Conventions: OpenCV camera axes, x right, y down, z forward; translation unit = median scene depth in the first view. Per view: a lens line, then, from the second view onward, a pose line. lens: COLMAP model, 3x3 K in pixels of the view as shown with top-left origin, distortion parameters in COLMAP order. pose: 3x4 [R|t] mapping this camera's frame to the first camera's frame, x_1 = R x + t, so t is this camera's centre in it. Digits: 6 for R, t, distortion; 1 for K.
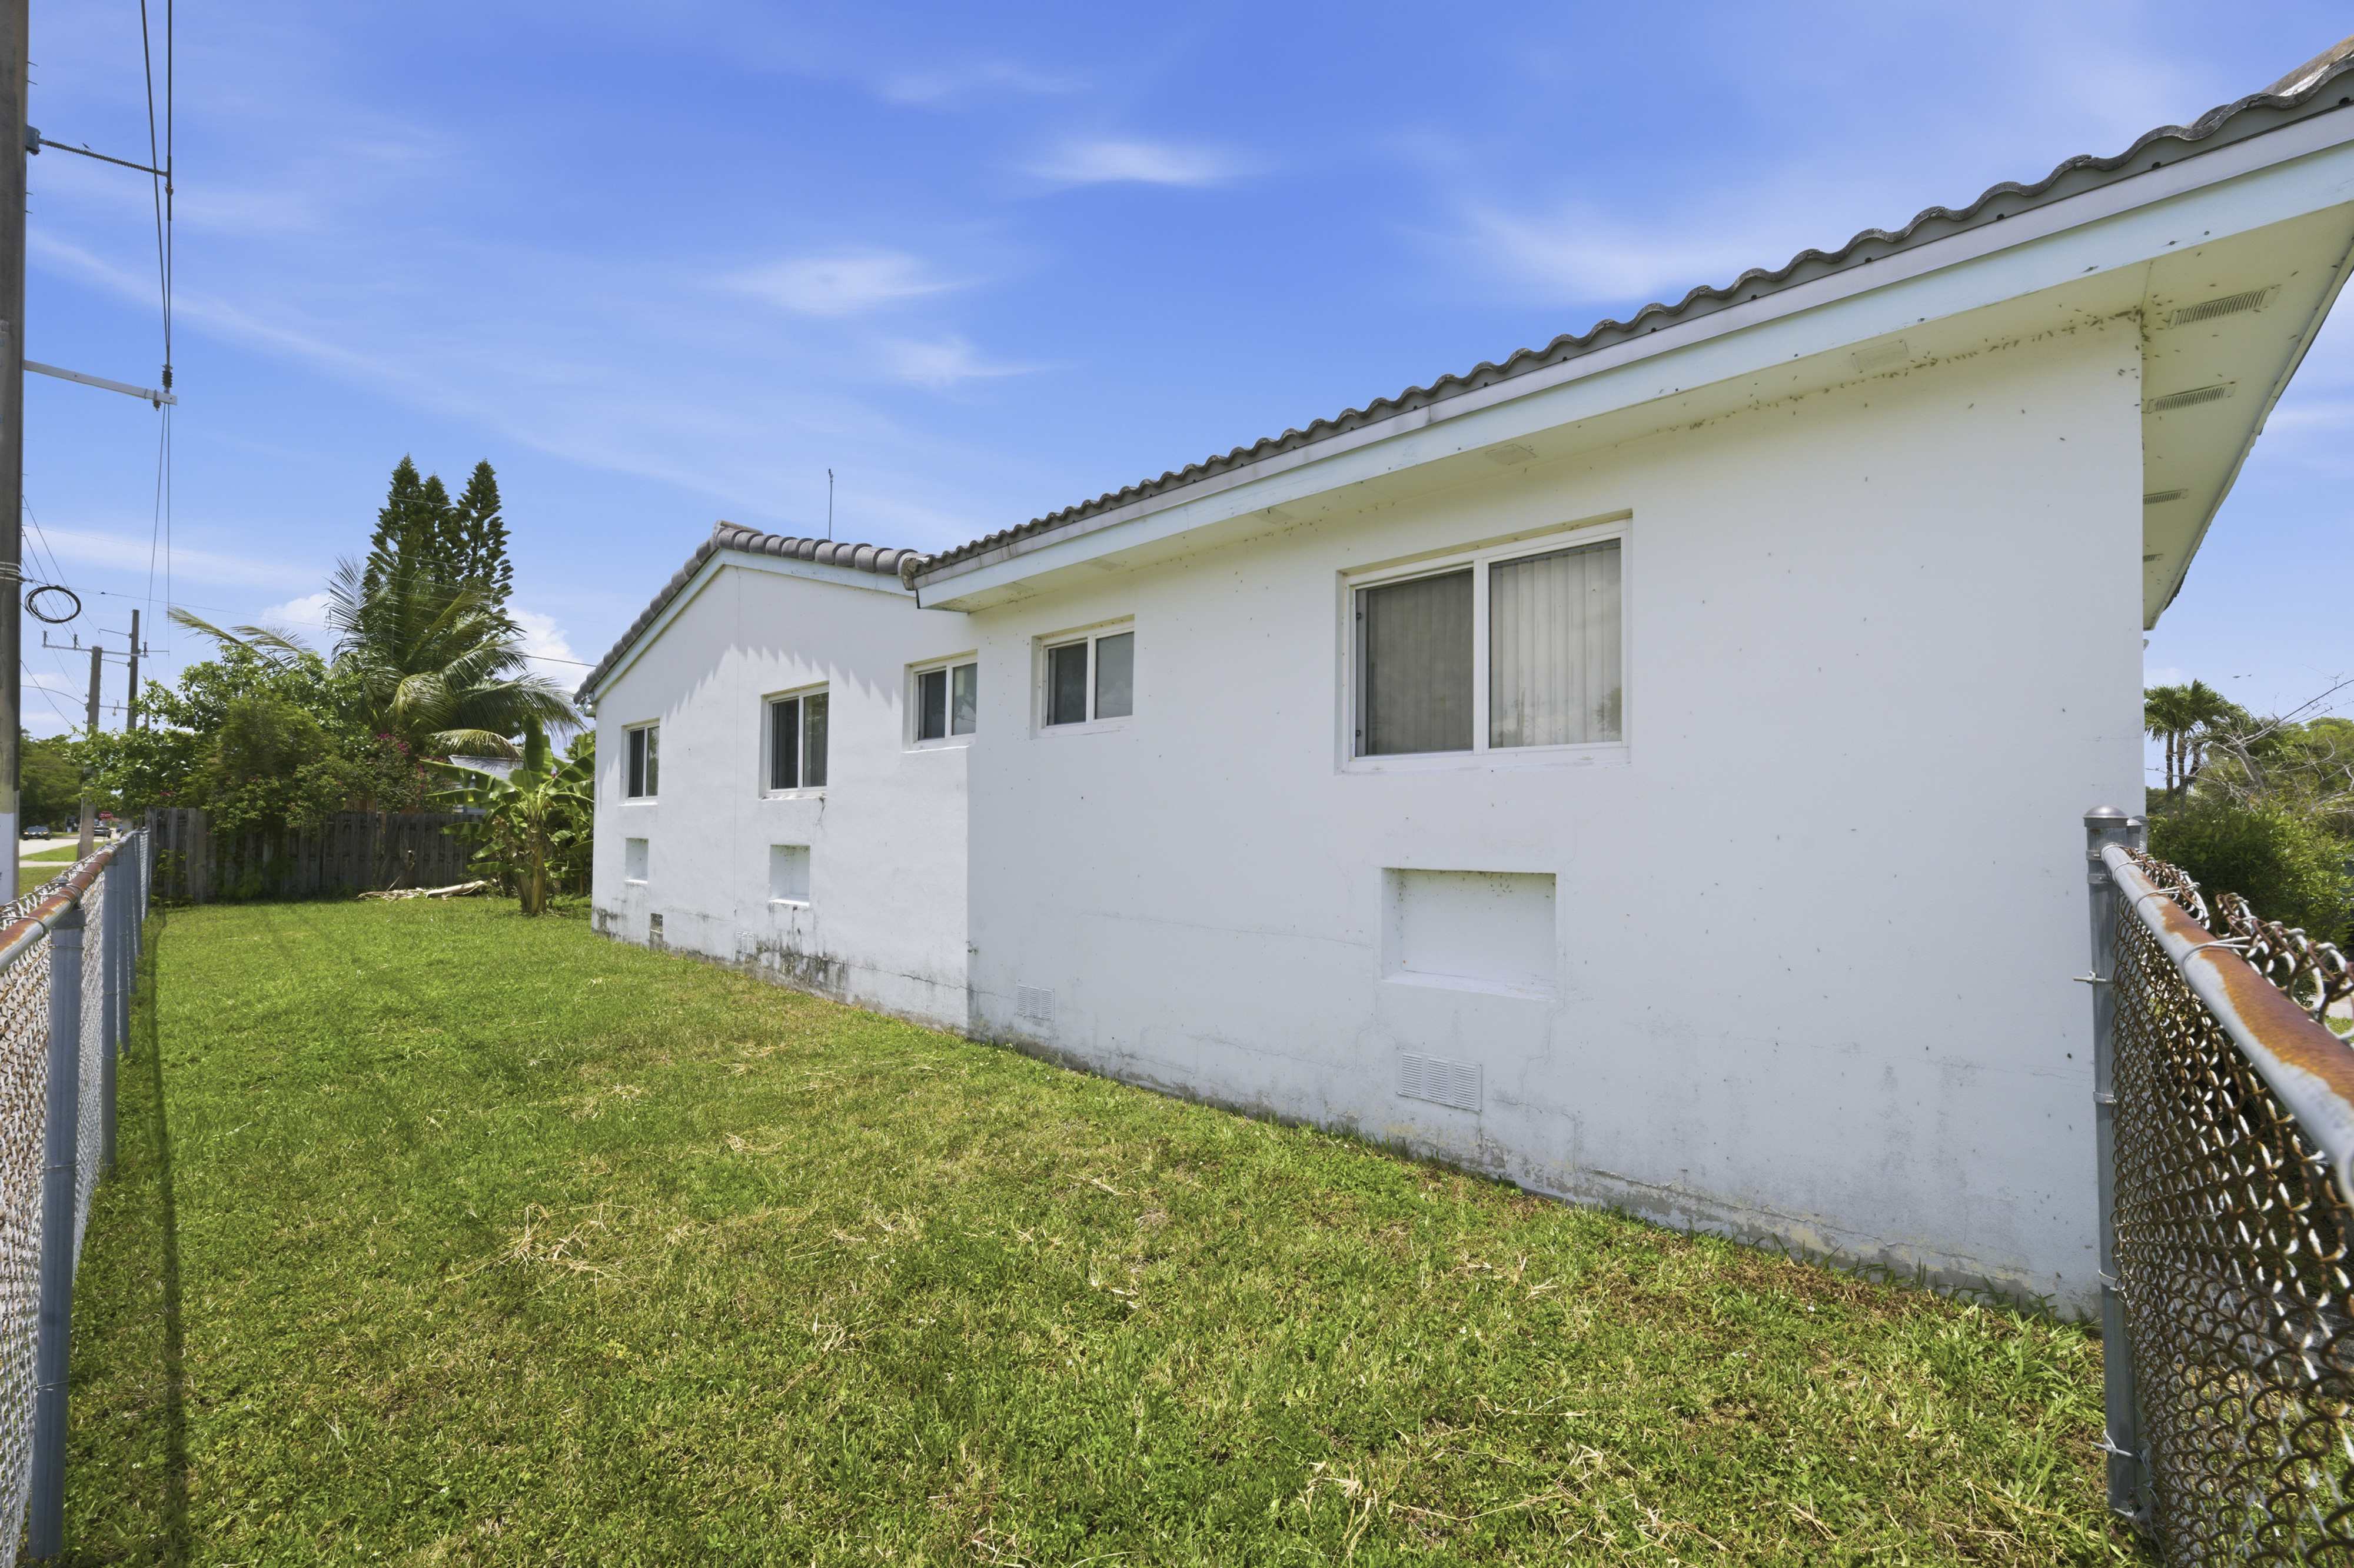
lens RADIAL K [[958.0, 0, 1184.4], [0, 958.0, 834.6], [0, 0, 1]] dist [-0.022564, 0.008553]
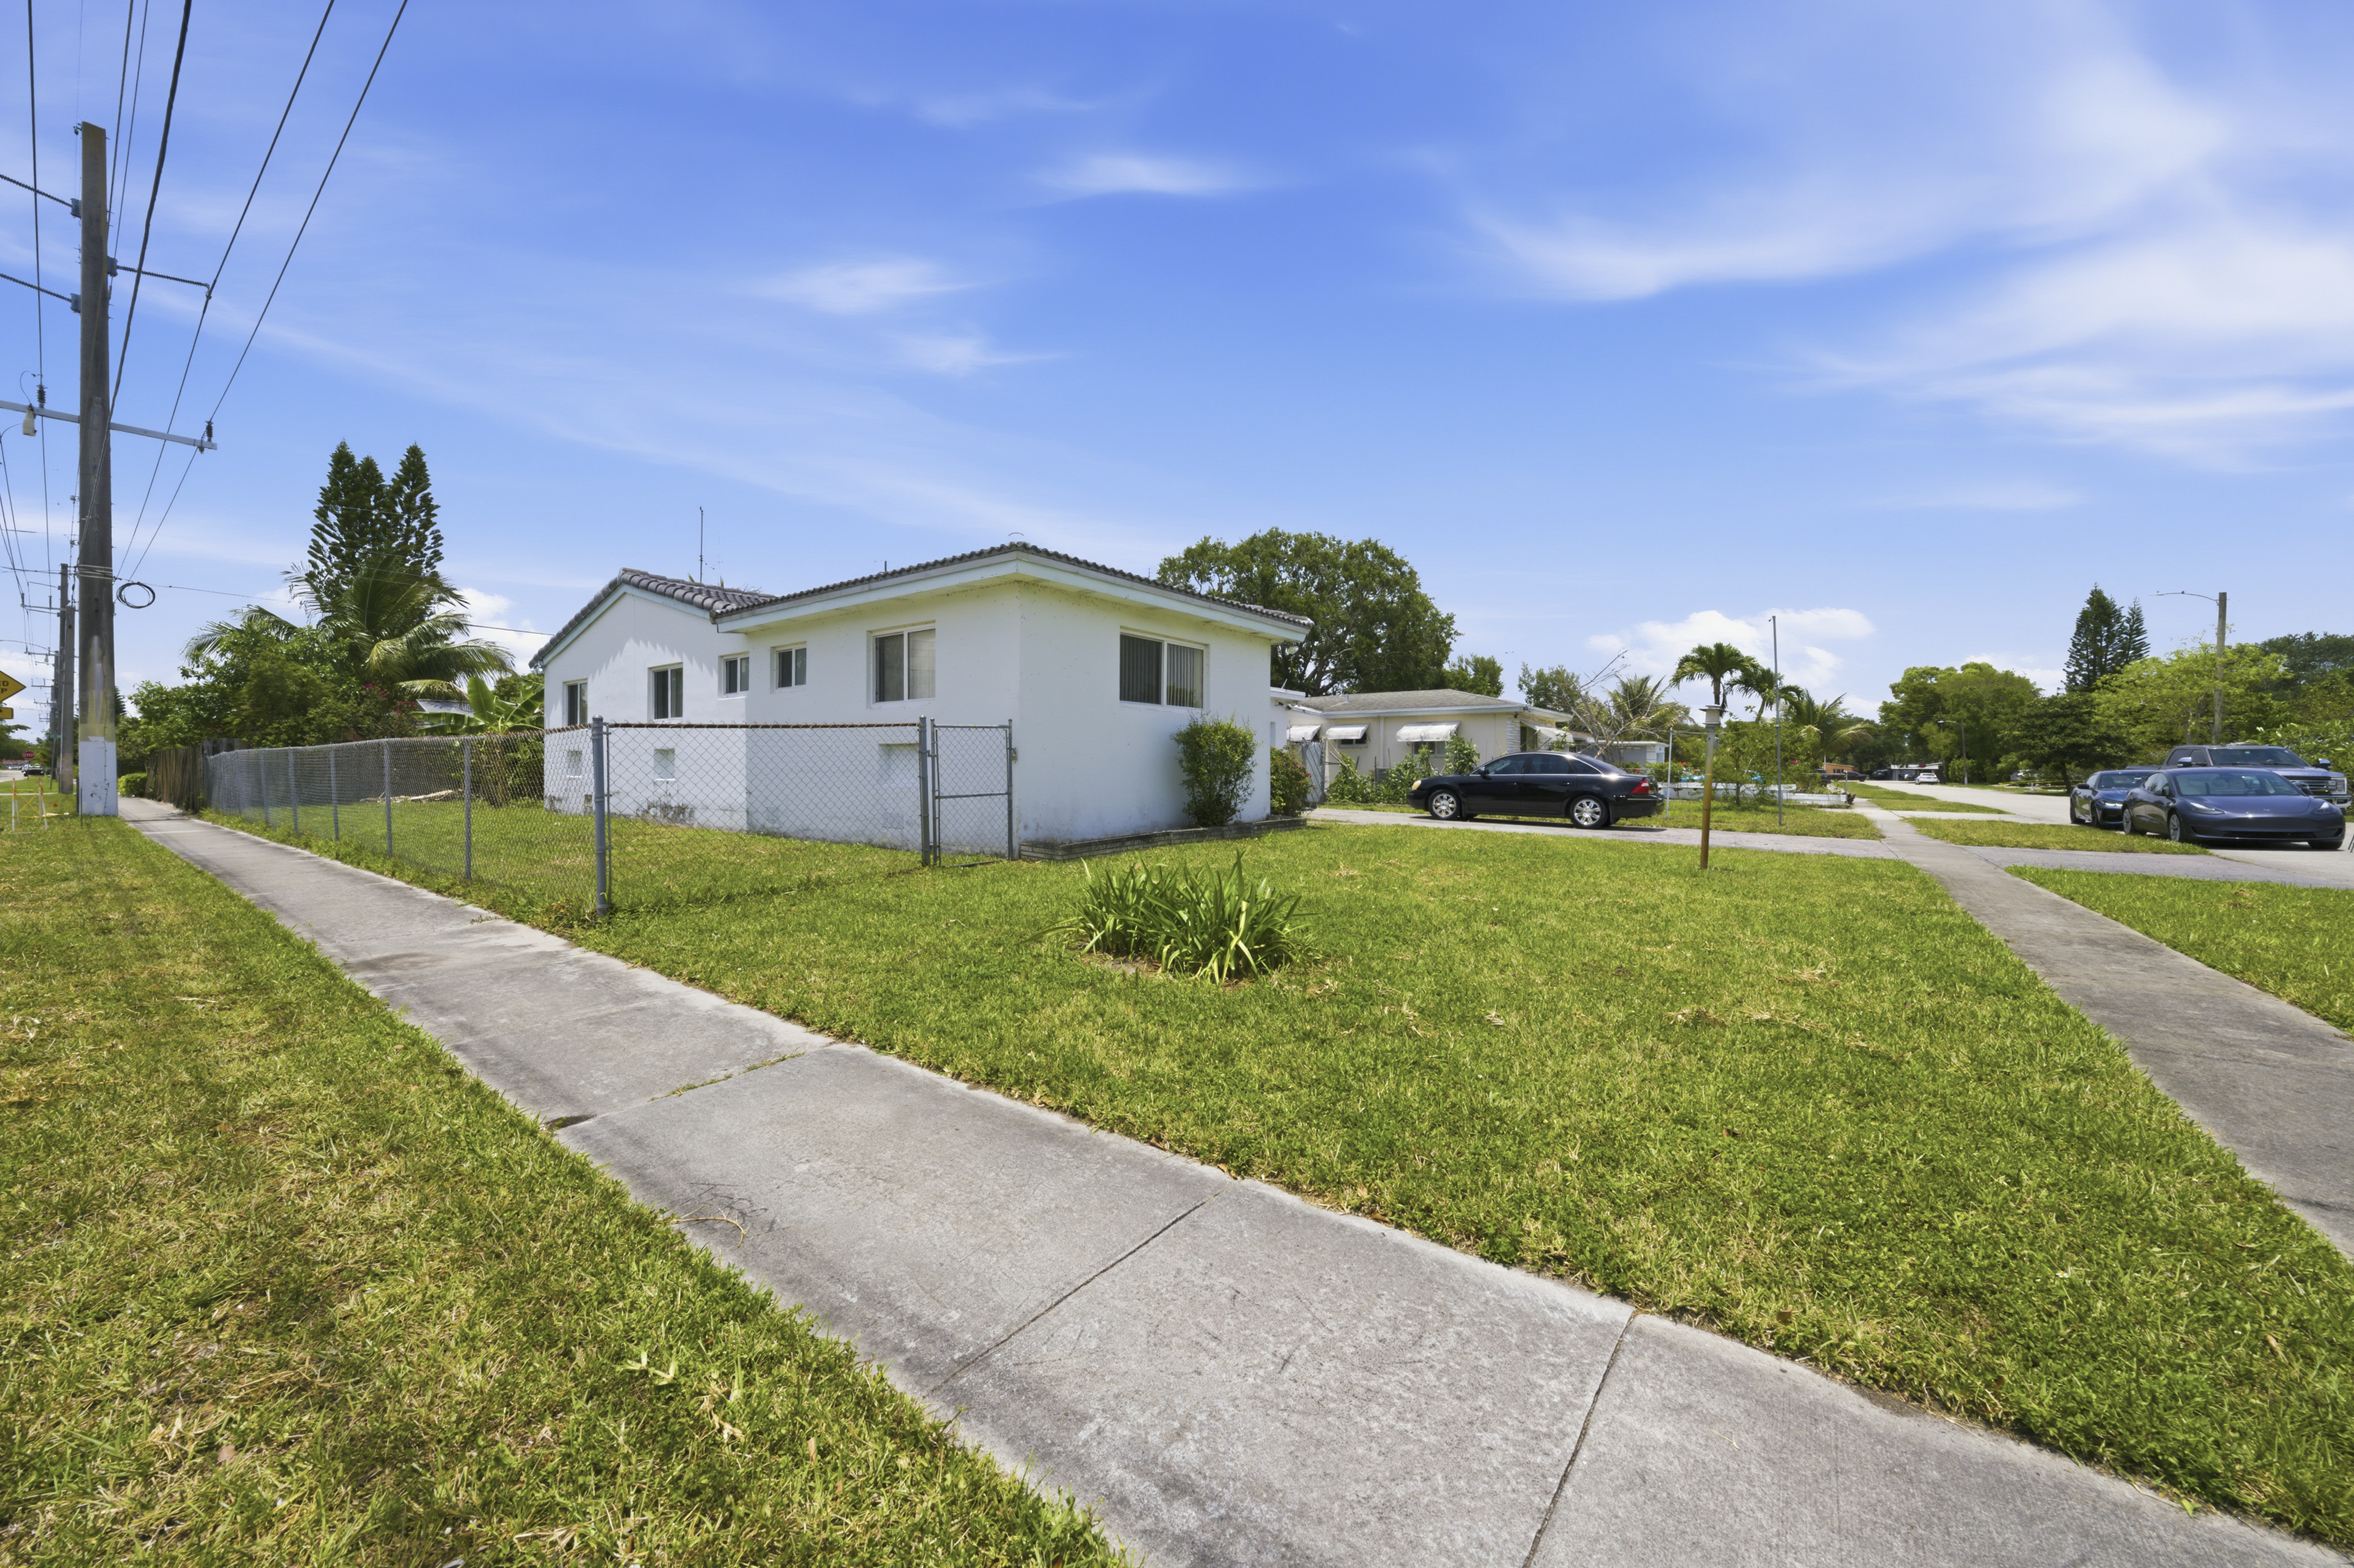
lens RADIAL K [[873.8, 0, 1177.0], [0, 873.8, 784.0], [0, 0, 1]] dist [-0.026876, 0.005814]
pose [[0.994578, -0.011665, 0.103334, 0.248809], [0.009761, 0.999773, 0.018916, 0.034839], [-0.103531, -0.017805, 0.994467, -0.481753]]
